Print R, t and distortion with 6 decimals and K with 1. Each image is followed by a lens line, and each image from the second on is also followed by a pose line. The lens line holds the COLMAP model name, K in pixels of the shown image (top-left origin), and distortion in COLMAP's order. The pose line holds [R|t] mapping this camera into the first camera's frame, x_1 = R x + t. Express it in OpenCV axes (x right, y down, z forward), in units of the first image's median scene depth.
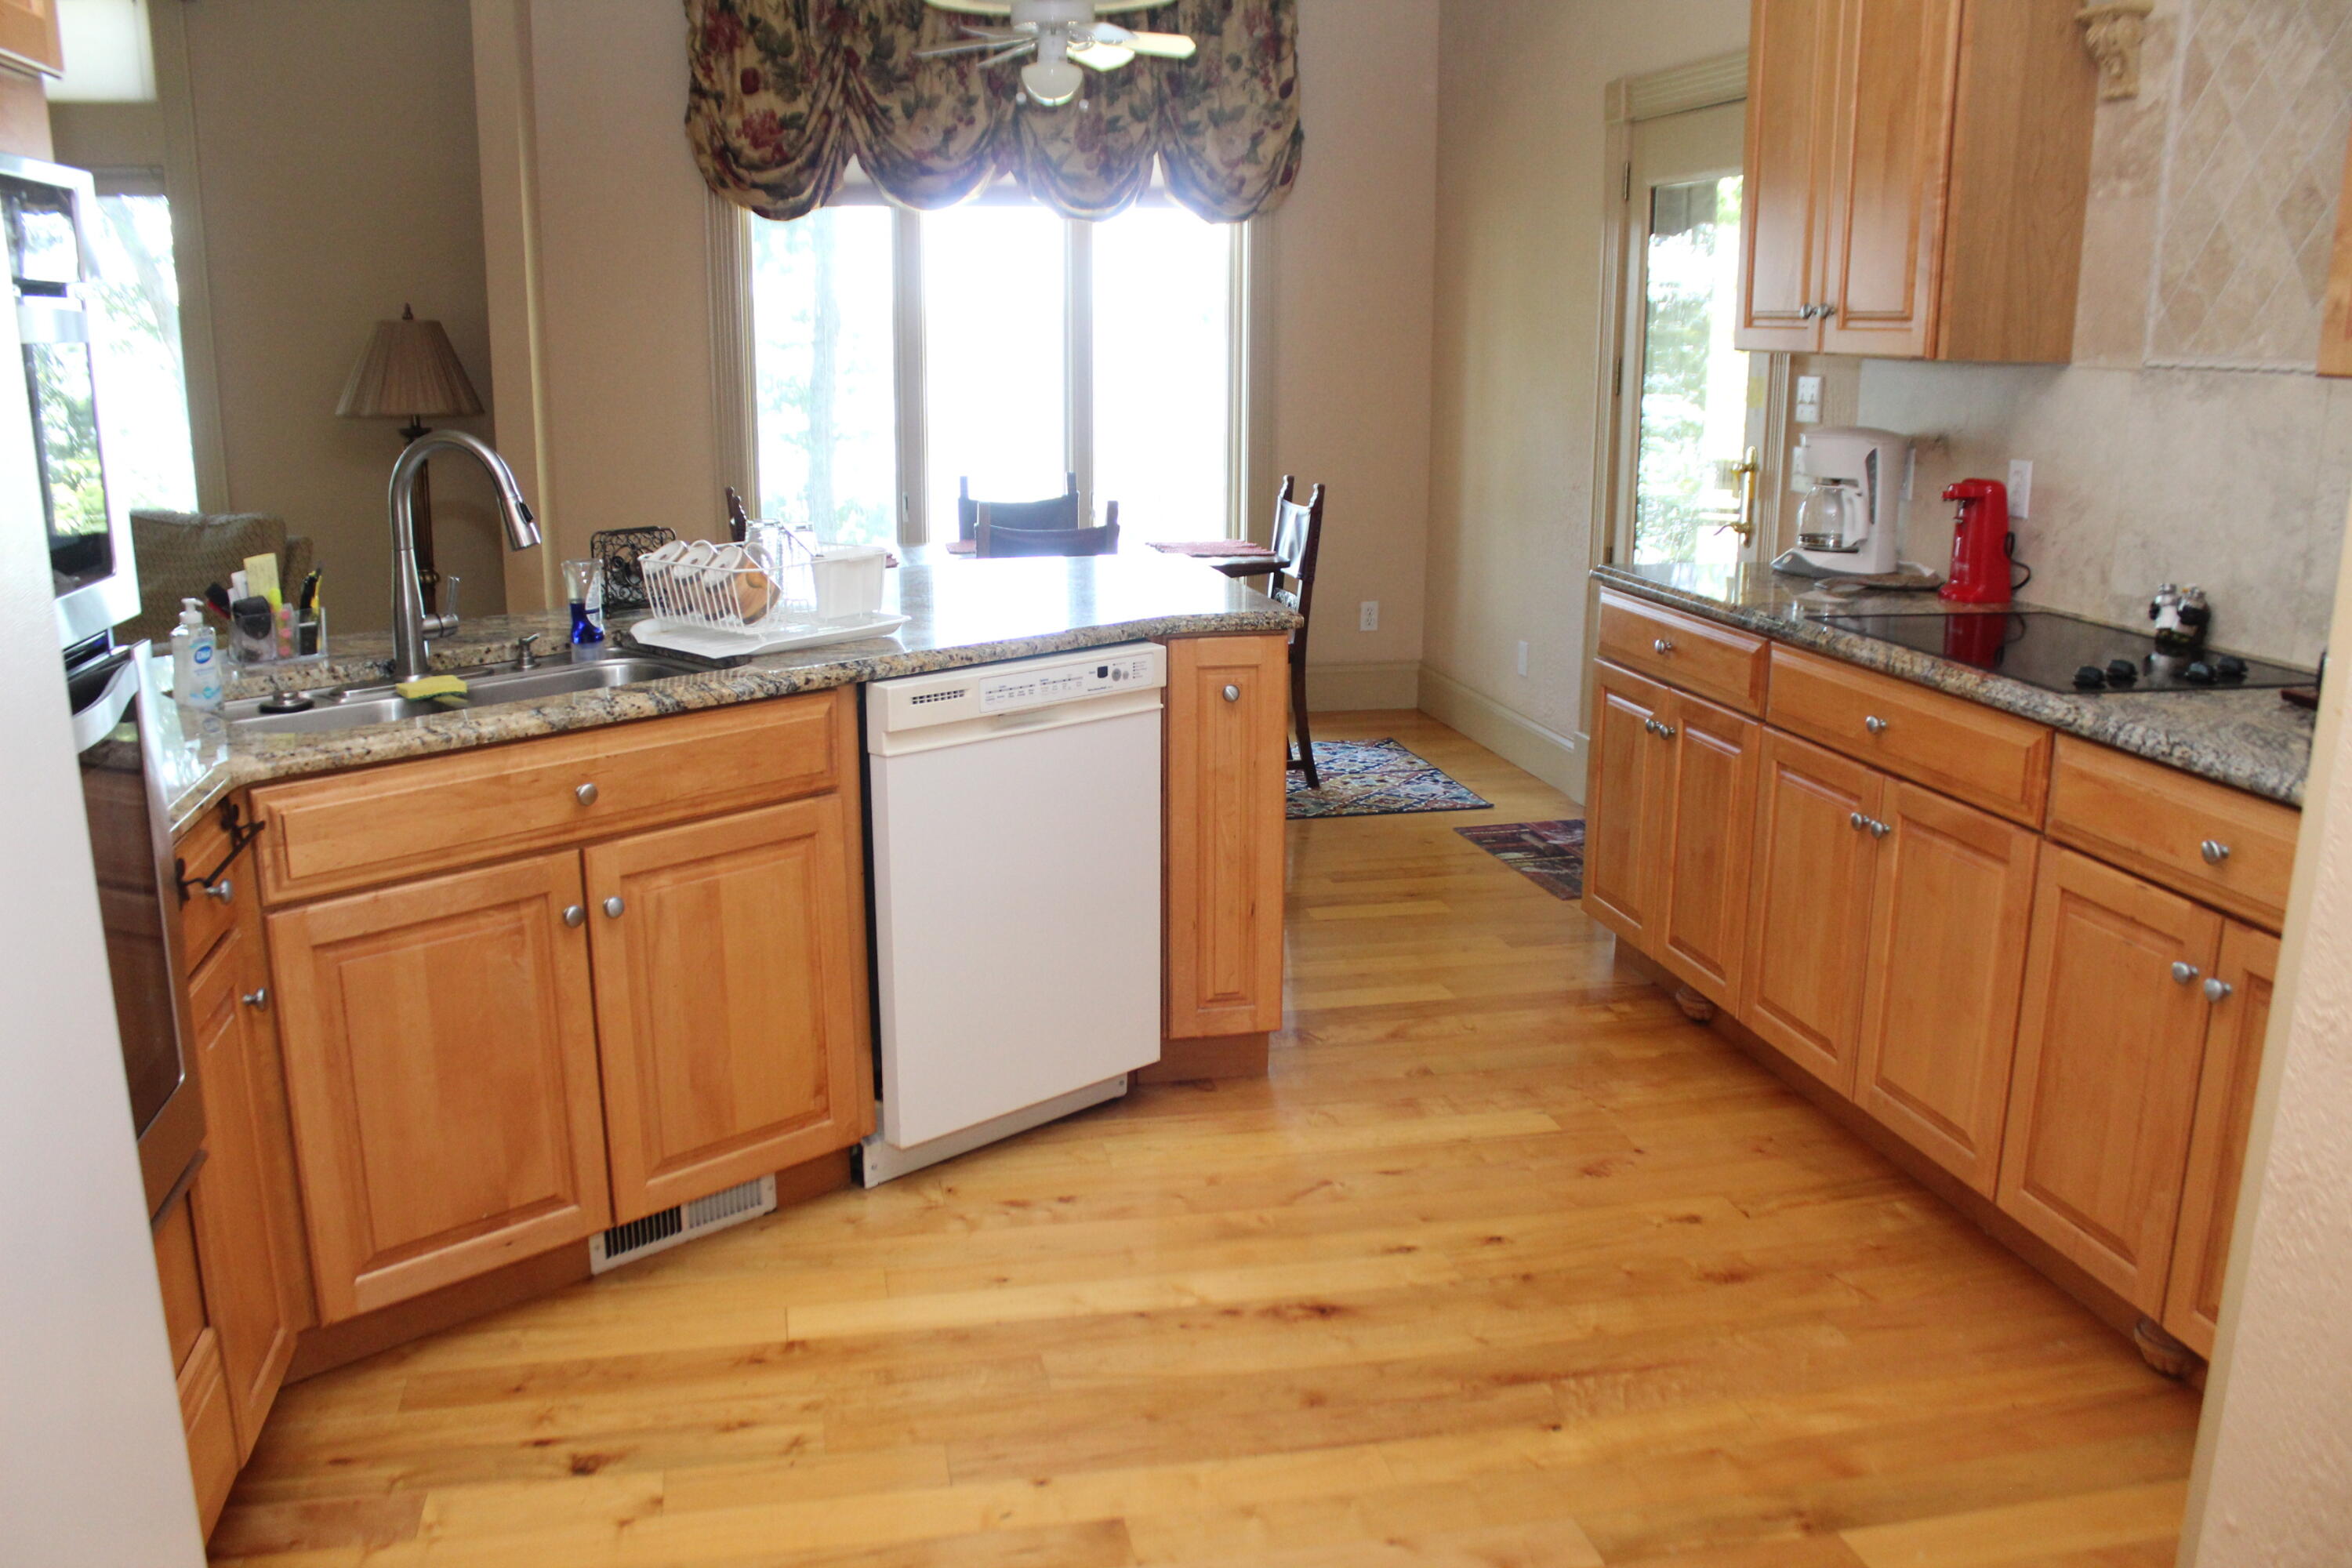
lens RADIAL K [[1920.5, 0, 1159.3], [0, 1920.5, 798.8], [0, 0, 1]] dist [-0.158560, 0.129175]
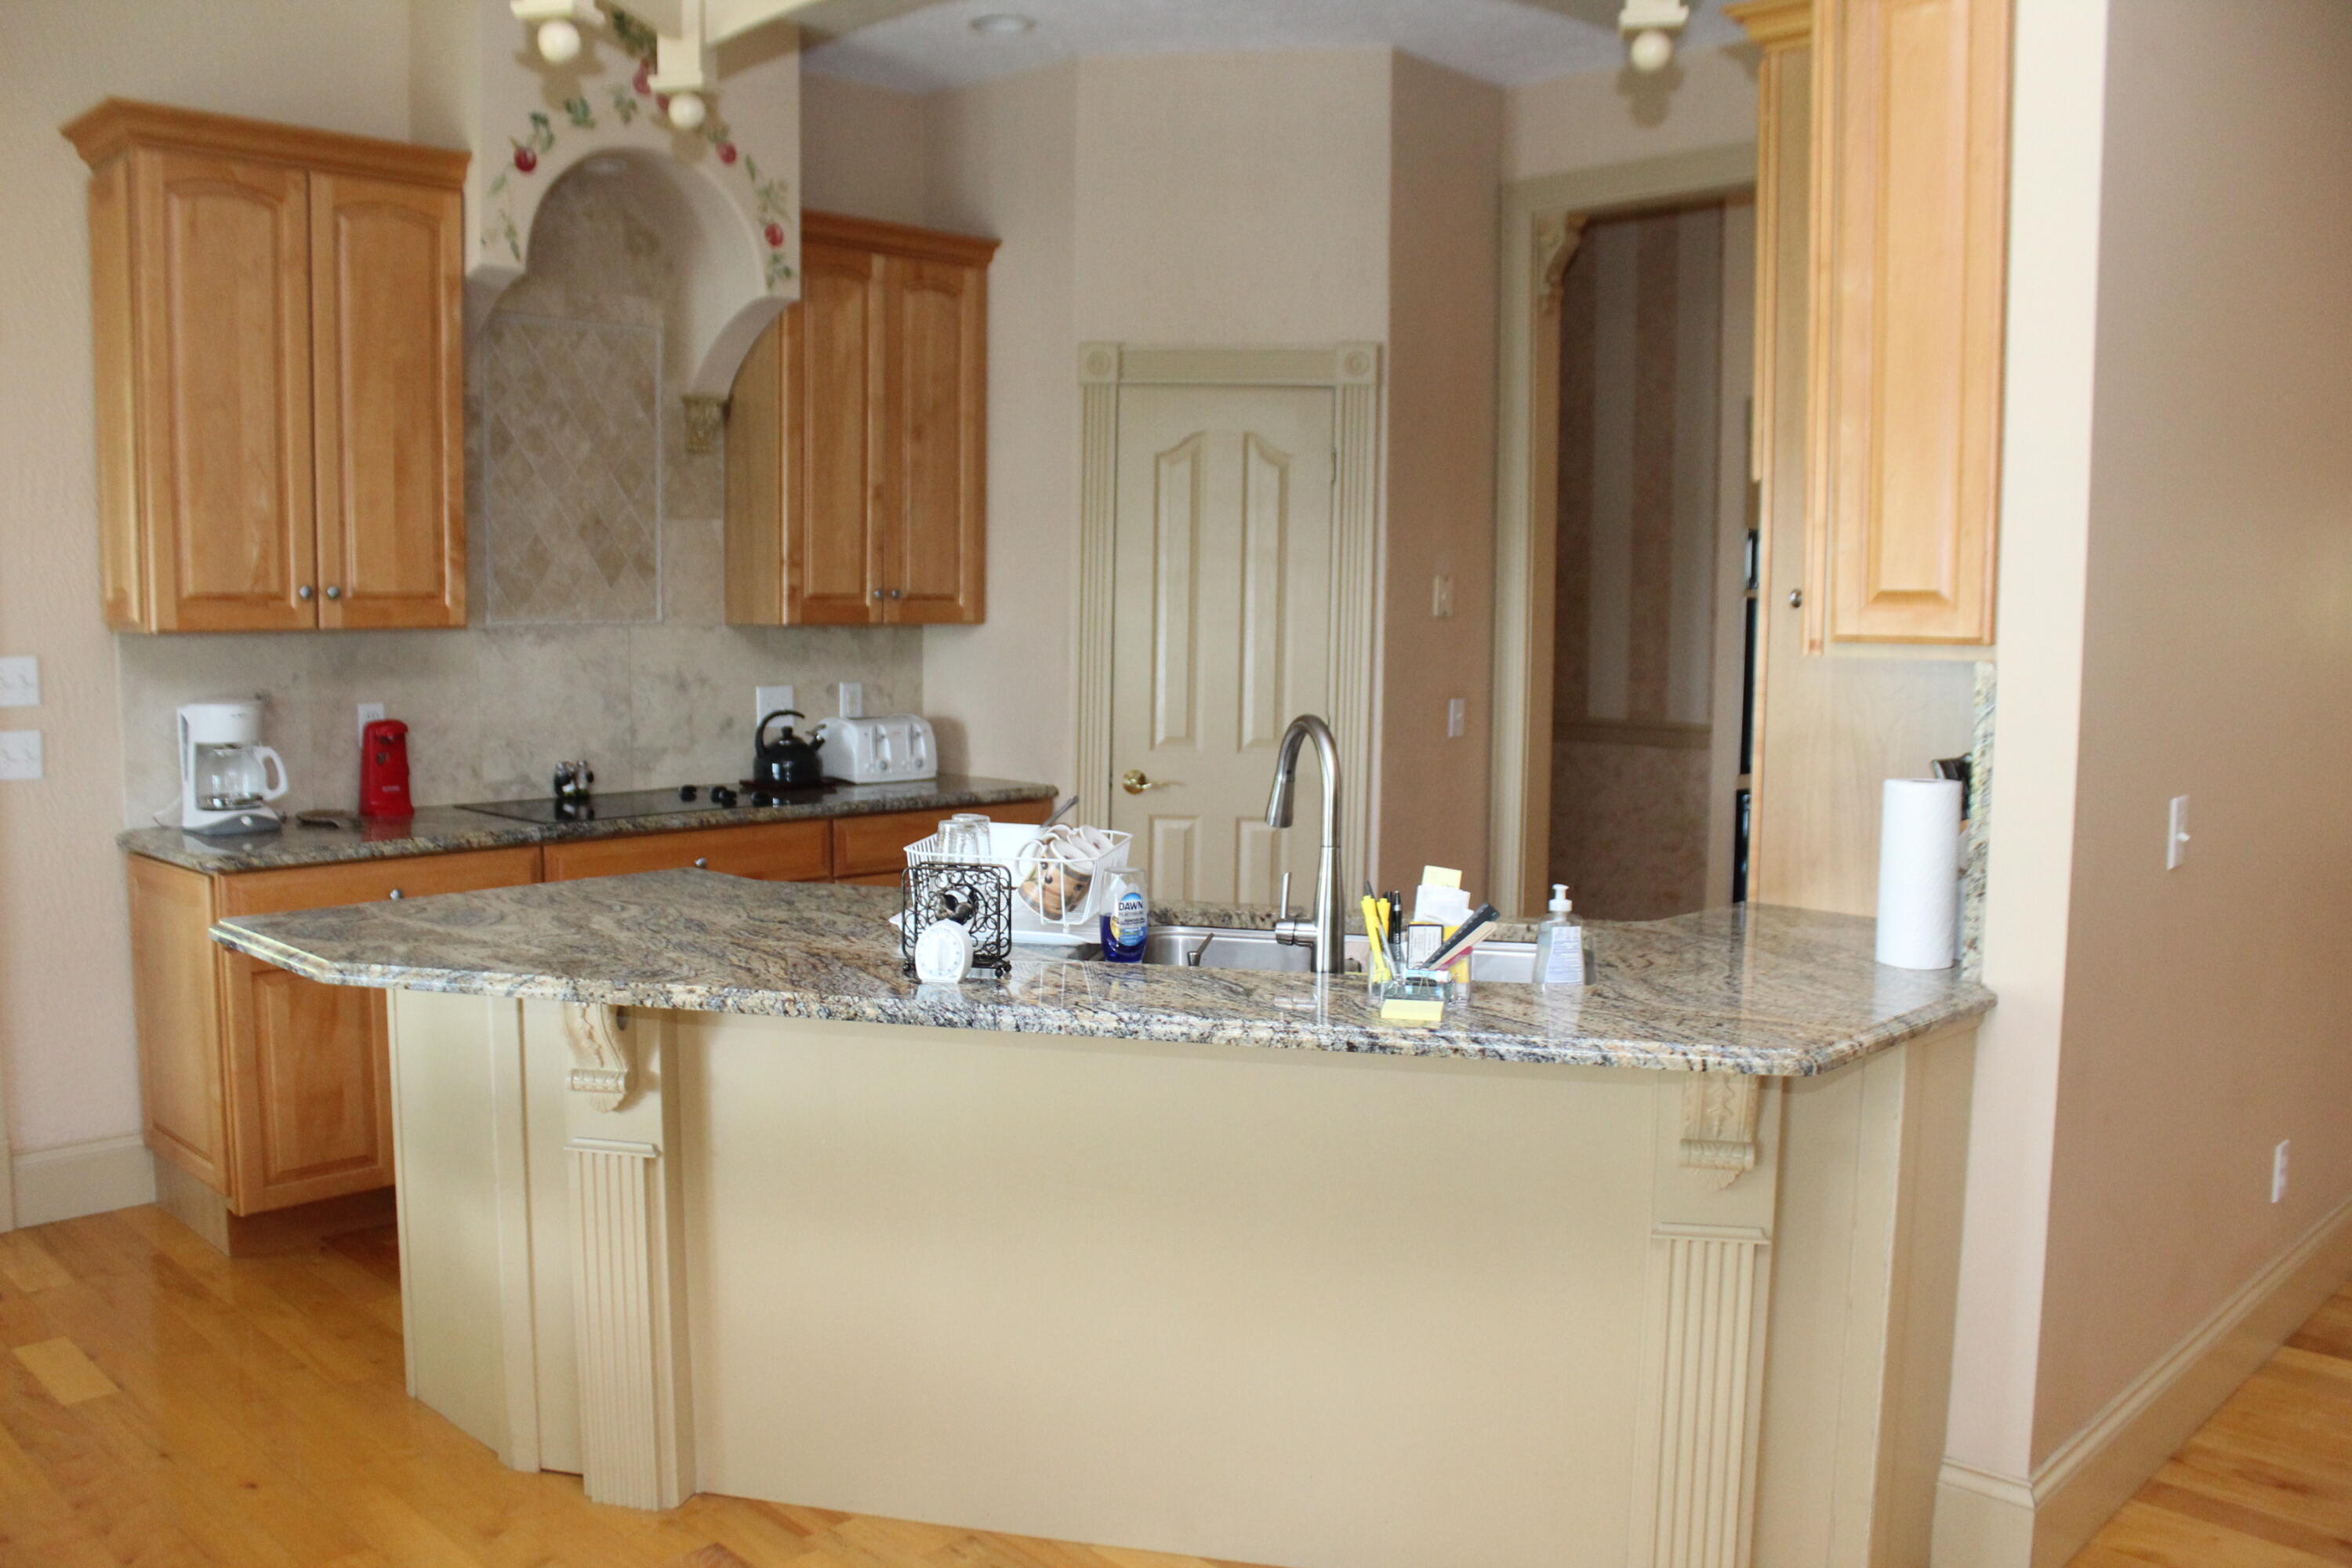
lens RADIAL K [[1920.5, 0, 1180.7], [0, 1920.5, 787.7], [0, 0, 1]] dist [-0.158560, 0.129175]
pose [[-0.553267, -0.093001, 0.827796, -0.562126], [0.191272, 0.953013, 0.234907, -0.196395], [-0.810747, 0.288301, -0.509482, 0.740738]]
